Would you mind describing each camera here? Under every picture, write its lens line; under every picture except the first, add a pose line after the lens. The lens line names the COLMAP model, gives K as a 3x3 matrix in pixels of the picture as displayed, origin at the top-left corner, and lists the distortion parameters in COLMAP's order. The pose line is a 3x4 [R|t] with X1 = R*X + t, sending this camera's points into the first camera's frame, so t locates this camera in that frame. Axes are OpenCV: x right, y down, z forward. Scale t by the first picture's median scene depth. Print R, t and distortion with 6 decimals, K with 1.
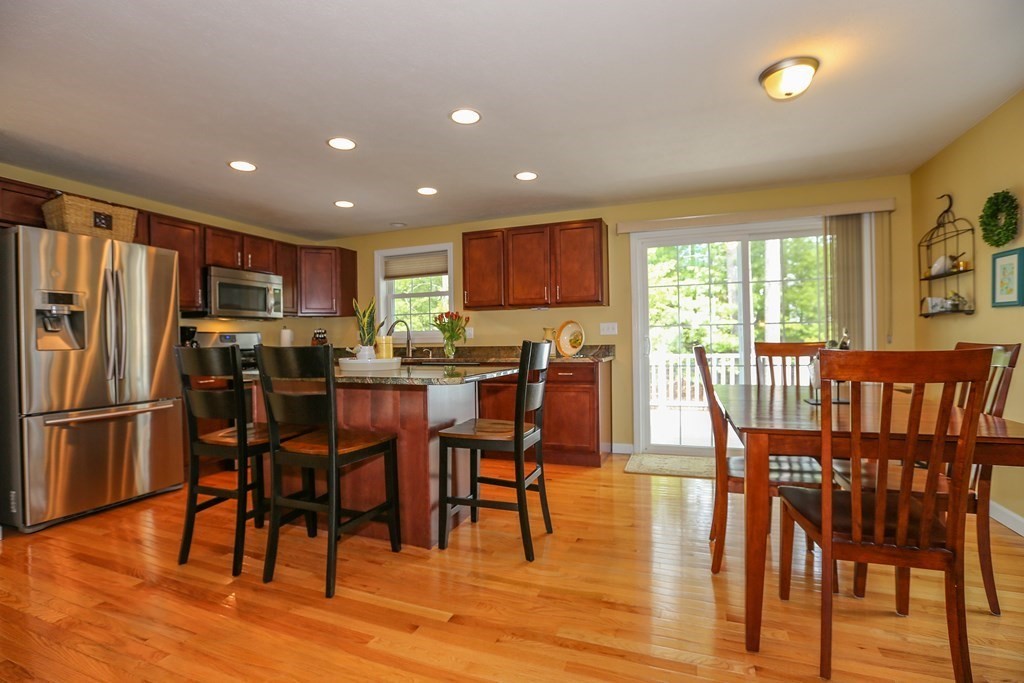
lens RADIAL K [[466.9, 0, 508.0], [0, 466.9, 338.9], [0, 0, 1]] dist [-0.047425, 0.013552]
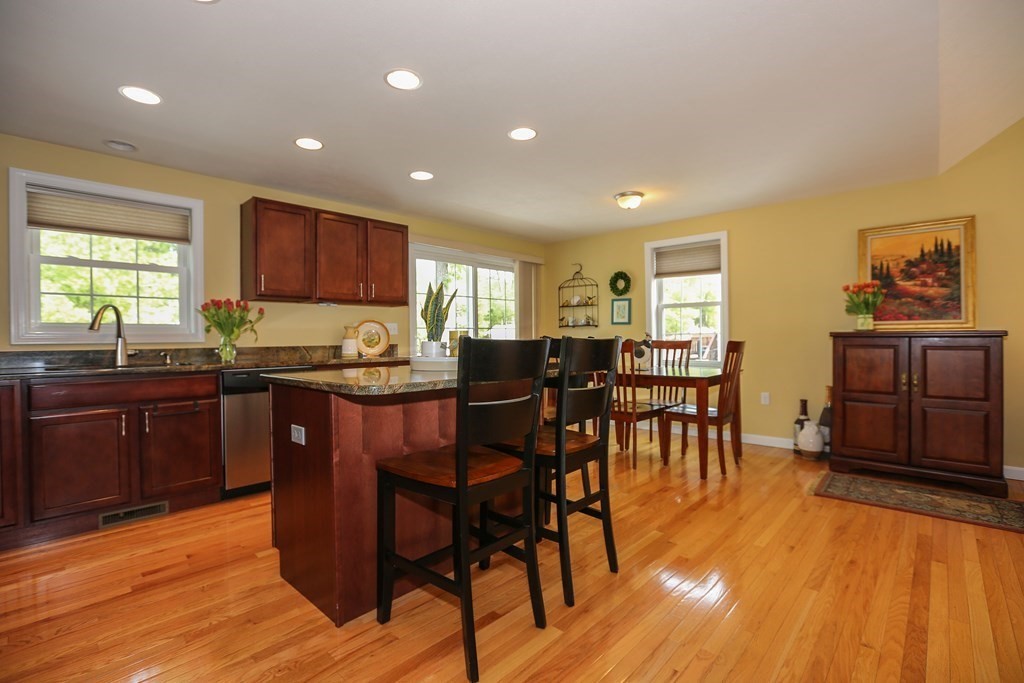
lens RADIAL K [[466.9, 0, 510.2], [0, 466.9, 342.4], [0, 0, 1]] dist [-0.047425, 0.013552]
pose [[0.378628, 0.001594, 0.925548, -0.699872], [0.002477, 0.999993, -0.002736, 0.012813], [-0.925546, 0.003329, 0.378622, 0.376264]]
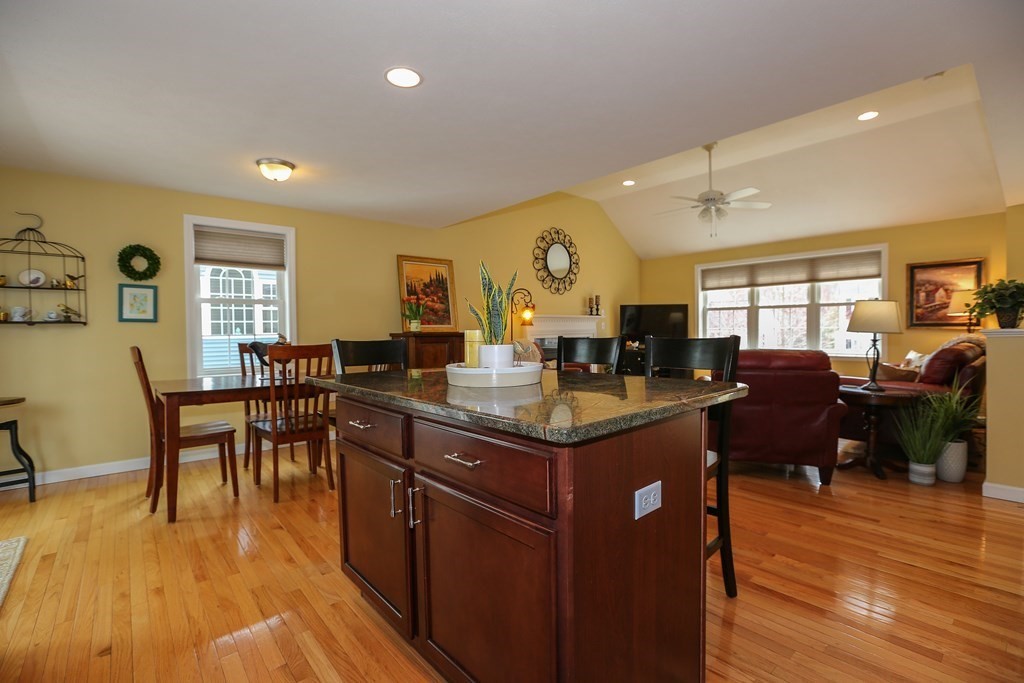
lens RADIAL K [[466.9, 0, 509.3], [0, 466.9, 340.4], [0, 0, 1]] dist [-0.047425, 0.013552]
pose [[-0.883902, 0.015458, 0.467417, -0.406538], [0.025488, 0.999560, 0.015142, -0.000486], [-0.466977, 0.025297, -0.883907, 1.039233]]
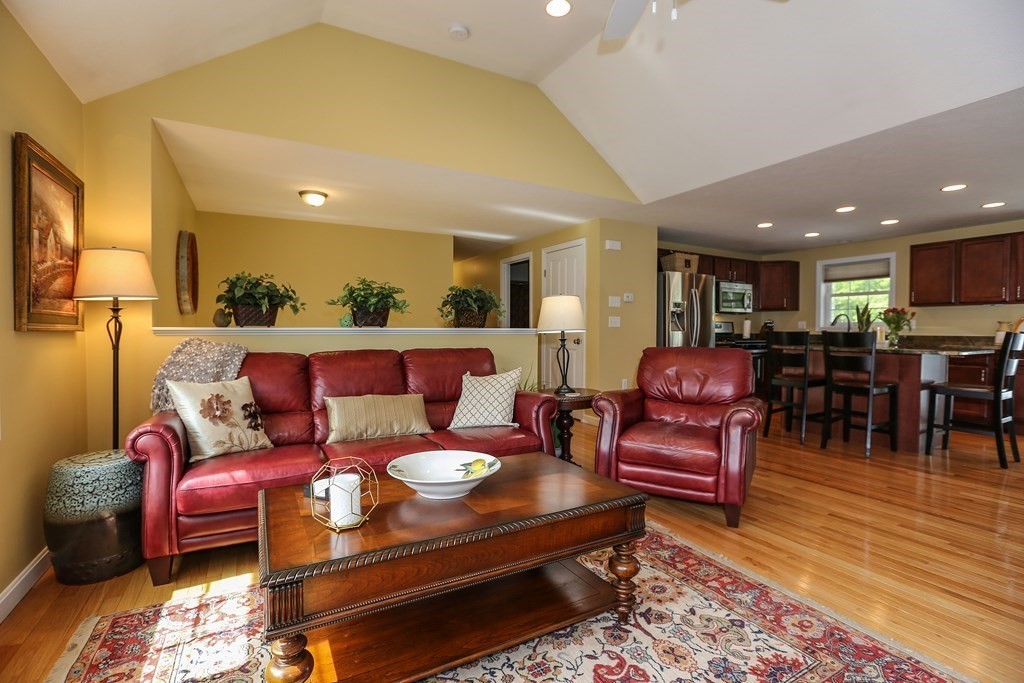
lens RADIAL K [[466.9, 0, 511.1], [0, 466.9, 335.6], [0, 0, 1]] dist [-0.047425, 0.013552]
pose [[0.773737, 0.028094, -0.632884, -0.168815], [-0.016313, 0.999568, 0.024428, 0.004150], [0.633297, -0.008577, 0.773861, -0.708064]]
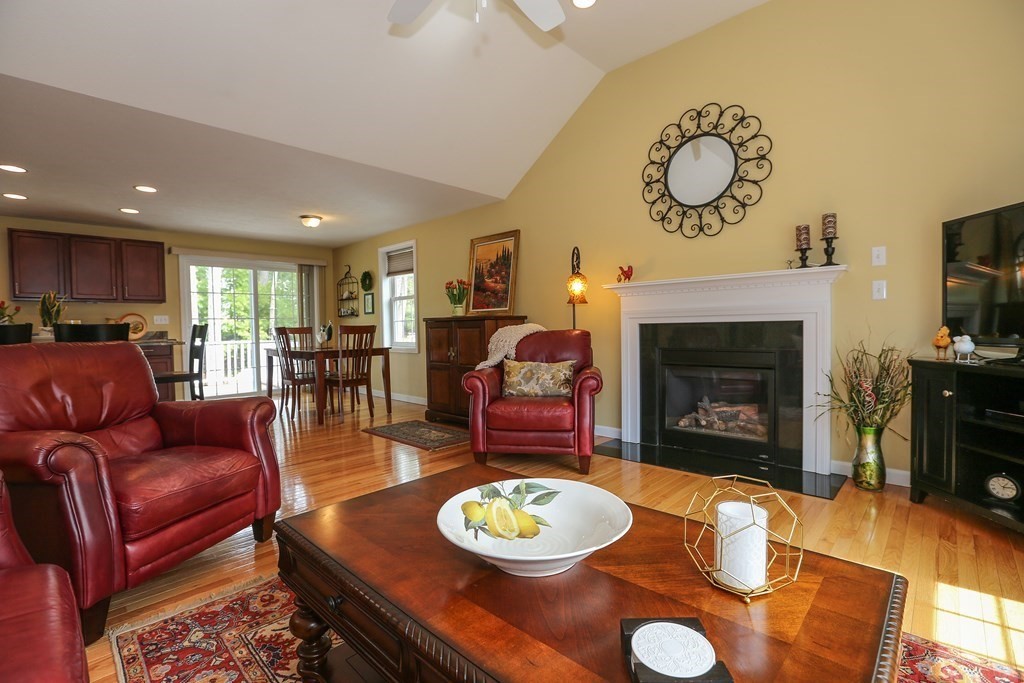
lens RADIAL K [[466.9, 0, 512.3], [0, 466.9, 336.6], [0, 0, 1]] dist [-0.047425, 0.013552]
pose [[0.380514, -0.011410, 0.924705, -0.687993], [0.012709, 0.999894, 0.007108, 0.034177], [-0.924688, 0.009047, 0.380618, -0.517770]]
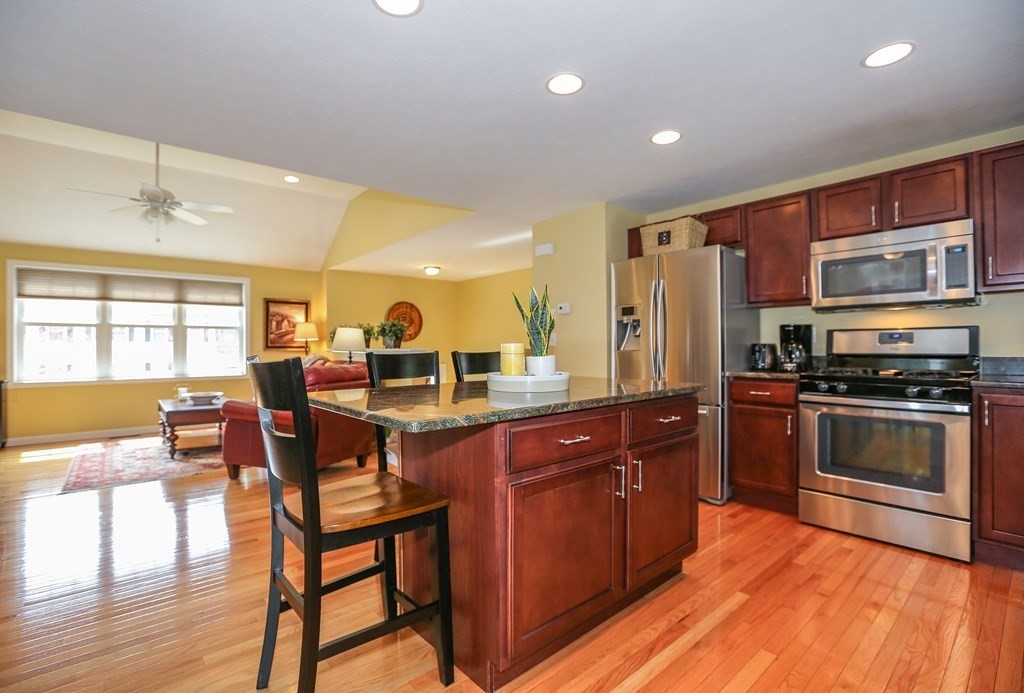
lens RADIAL K [[466.9, 0, 503.2], [0, 466.9, 342.1], [0, 0, 1]] dist [-0.047425, 0.013552]
pose [[-0.473941, 0.011084, -0.880487, 0.238982], [0.015691, 0.999868, 0.004141, -0.007309], [0.880417, -0.011853, -0.474053, 0.872907]]
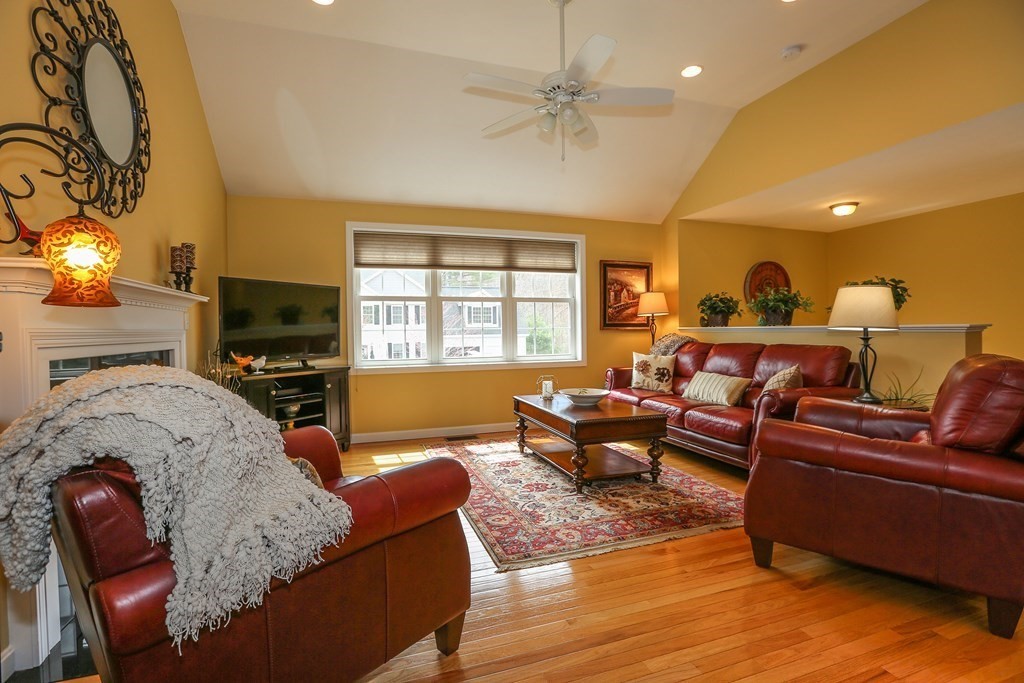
lens RADIAL K [[466.9, 0, 510.7], [0, 466.9, 334.0], [0, 0, 1]] dist [-0.047425, 0.013552]
pose [[-0.762304, 0.032057, -0.646425, 0.203622], [0.025040, 0.999486, 0.020037, -0.003333], [0.646735, -0.000912, -0.762714, 0.143236]]
